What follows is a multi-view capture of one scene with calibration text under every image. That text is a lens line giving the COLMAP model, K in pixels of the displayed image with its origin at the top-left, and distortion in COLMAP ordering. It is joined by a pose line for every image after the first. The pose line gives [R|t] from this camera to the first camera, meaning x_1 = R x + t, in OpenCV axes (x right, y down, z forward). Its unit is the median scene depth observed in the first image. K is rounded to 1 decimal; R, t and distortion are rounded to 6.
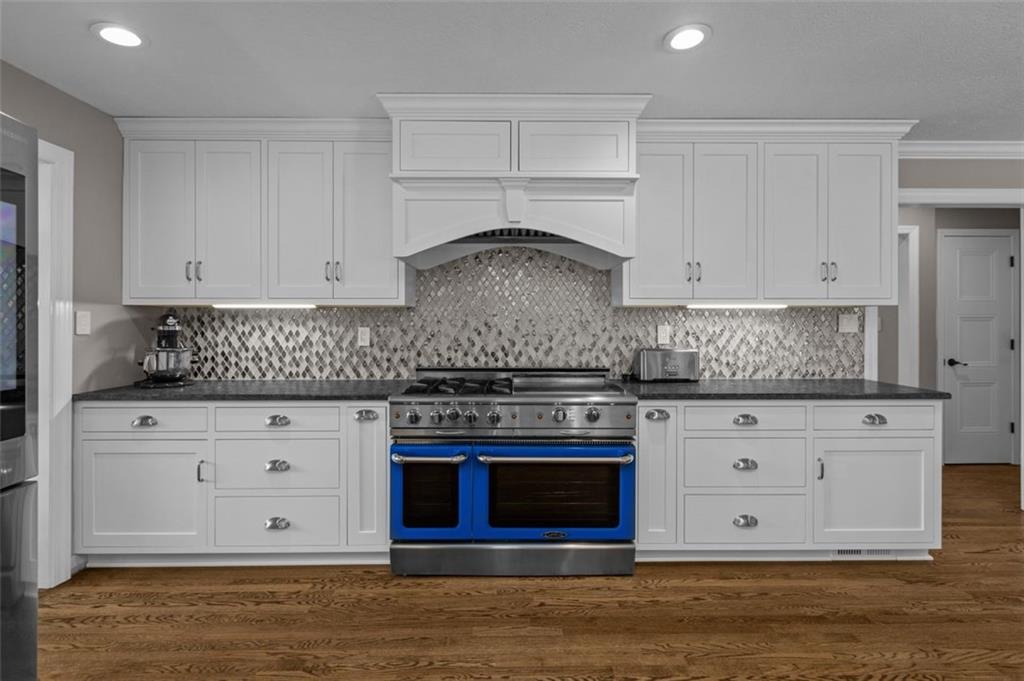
lens RADIAL K [[466.1, 0, 512.0], [0, 466.1, 331.3], [0, 0, 1]] dist [0.004540, 0.000359]
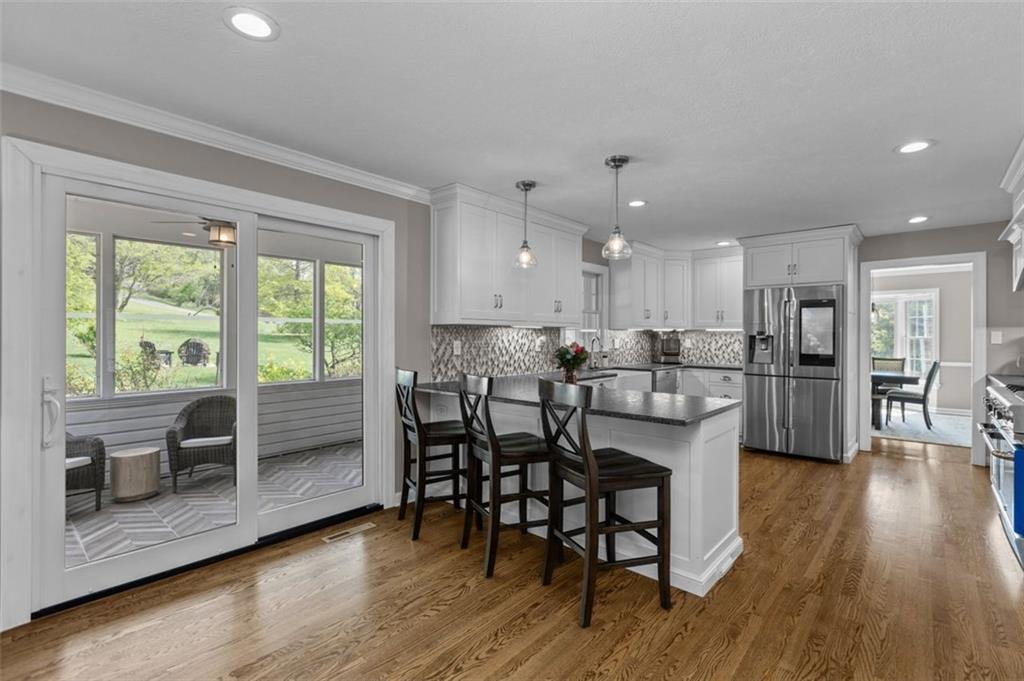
lens RADIAL K [[466.1, 0, 513.4], [0, 466.1, 339.1], [0, 0, 1]] dist [0.004540, 0.000359]
pose [[0.671997, -0.005003, 0.740537, -1.423084], [0.012843, 0.999906, -0.004899, -0.004362], [-0.740442, 0.012803, 0.671998, -0.006466]]
